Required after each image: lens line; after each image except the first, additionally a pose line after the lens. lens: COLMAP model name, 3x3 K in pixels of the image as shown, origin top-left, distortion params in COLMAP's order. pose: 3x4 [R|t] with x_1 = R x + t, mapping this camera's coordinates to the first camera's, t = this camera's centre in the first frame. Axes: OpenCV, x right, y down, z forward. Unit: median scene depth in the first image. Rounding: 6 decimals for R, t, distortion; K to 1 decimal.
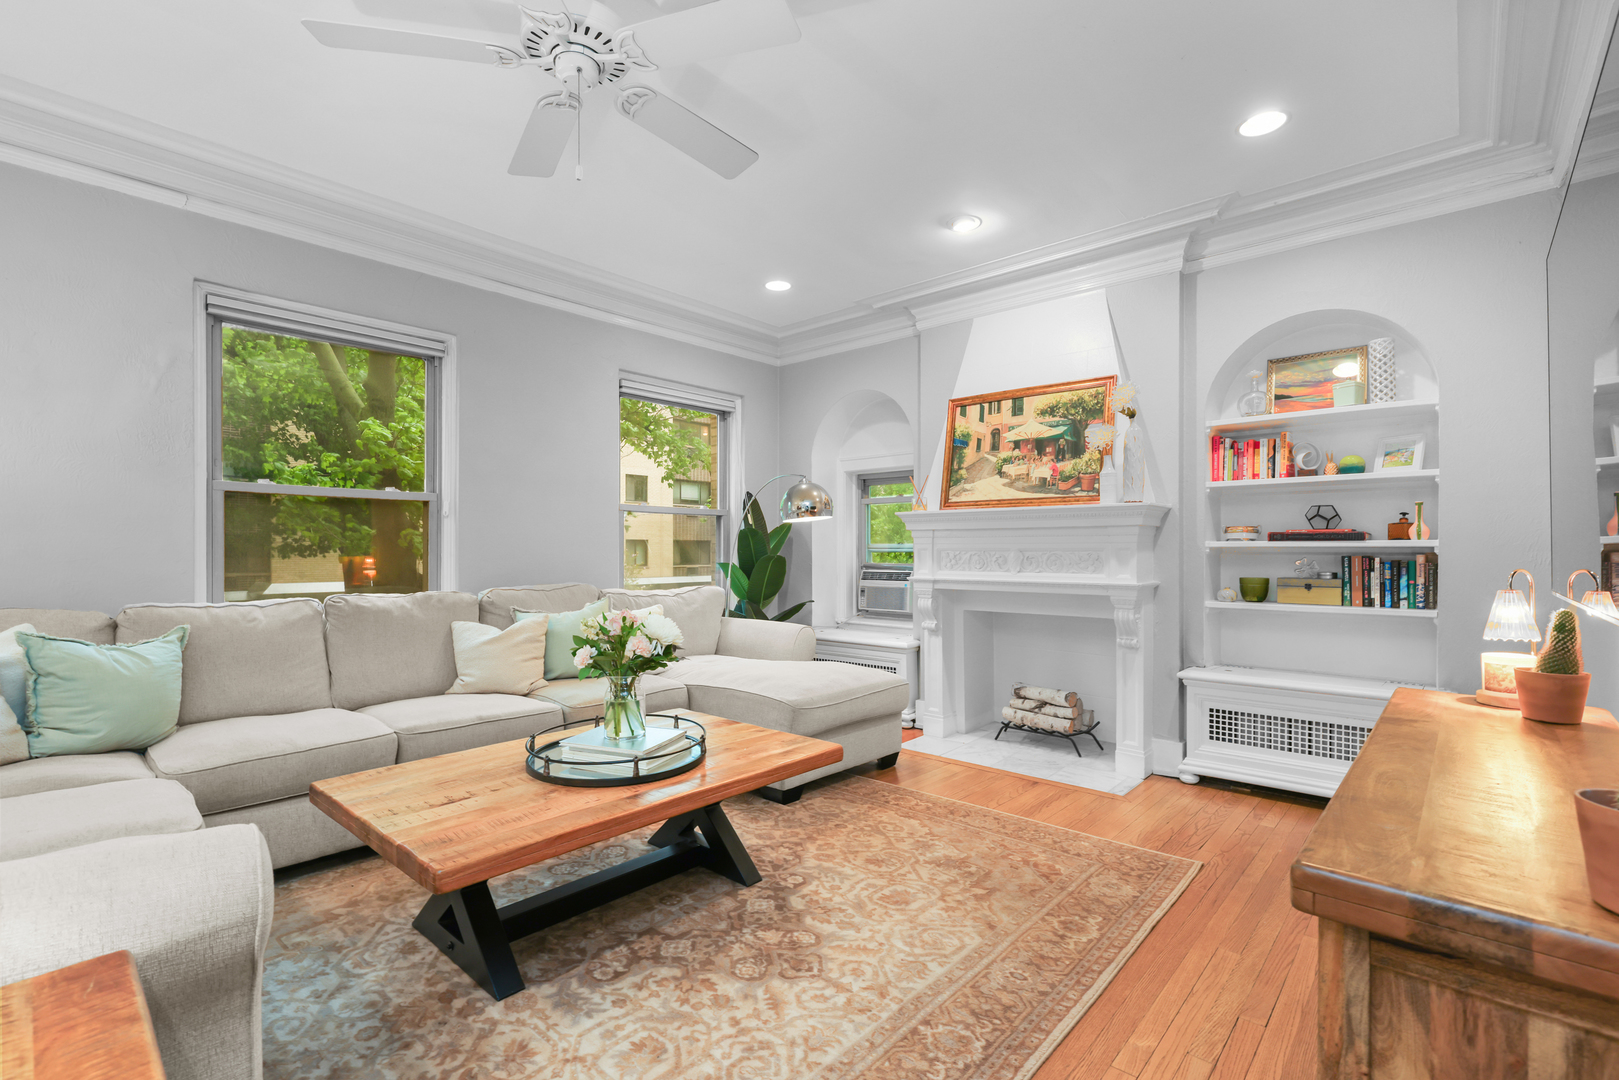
lens RADIAL K [[734.8, 0, 805.4], [0, 734.8, 548.1], [0, 0, 1]] dist [0.002855, 0.000175]
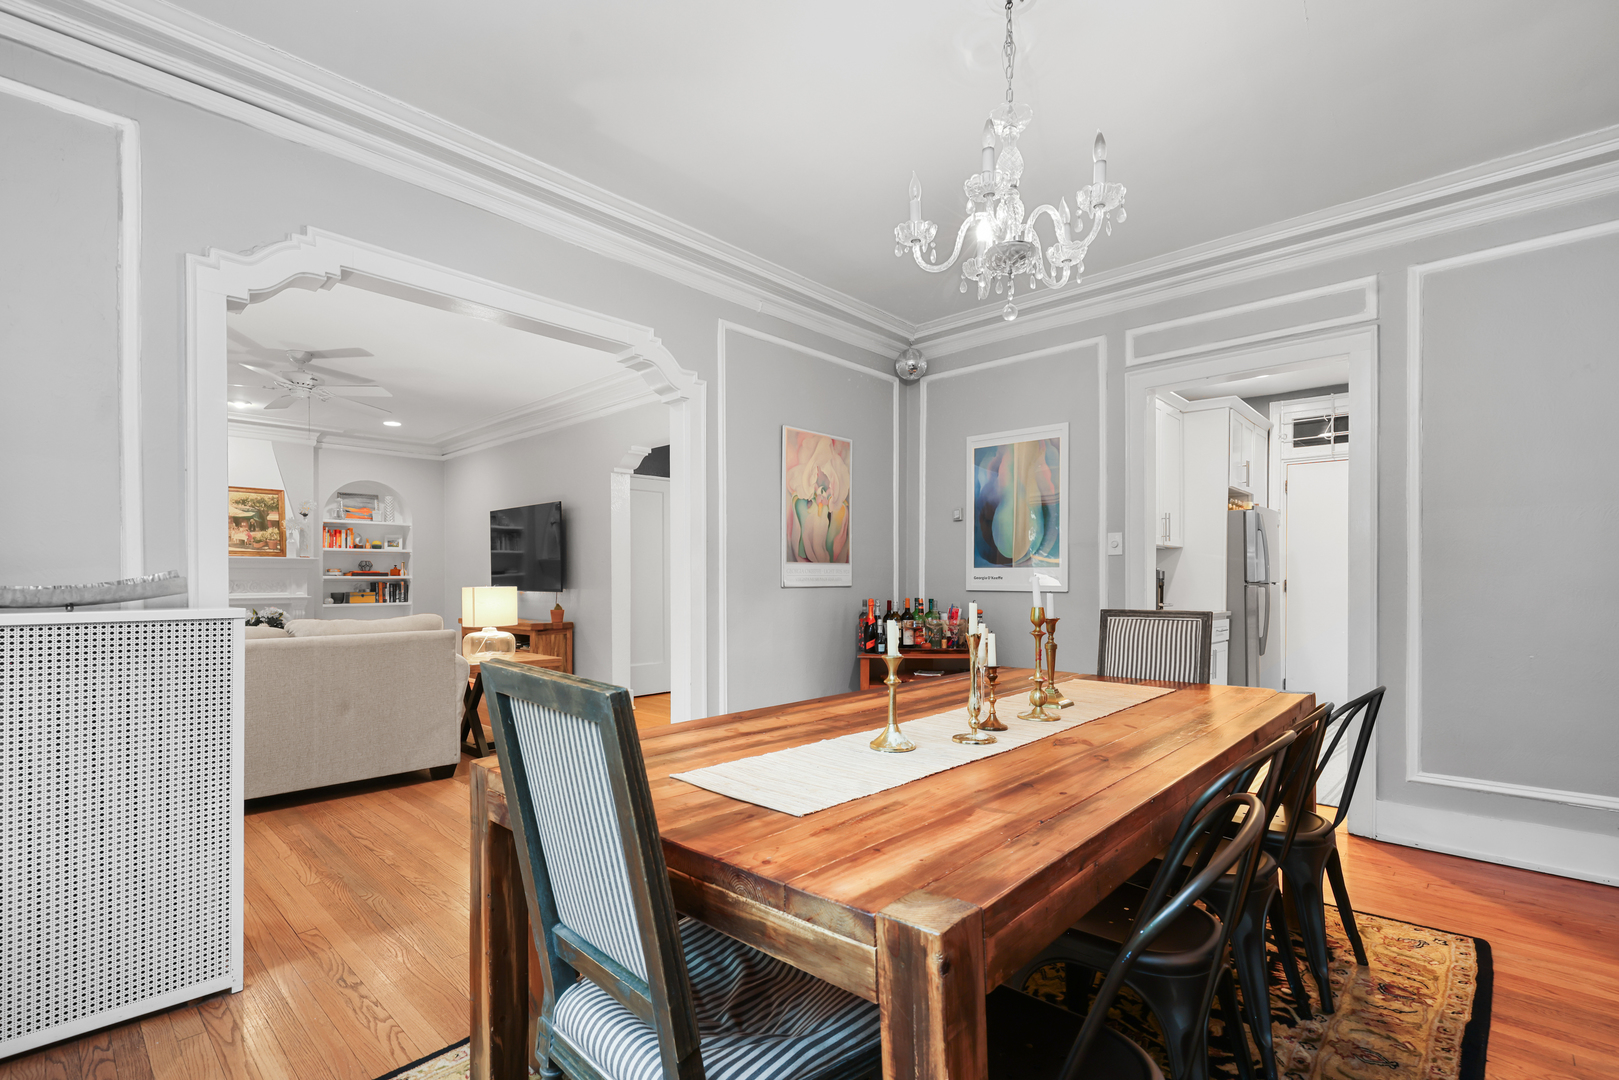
lens RADIAL K [[737.4, 0, 805.7], [0, 737.4, 581.1], [0, 0, 1]] dist [-0.001251, -0.000377]
pose [[0.018984, -0.003760, 0.999813, -1.564882], [-0.000493, 0.999993, 0.003770, -0.002948], [-0.999820, -0.000564, 0.018982, -0.436490]]
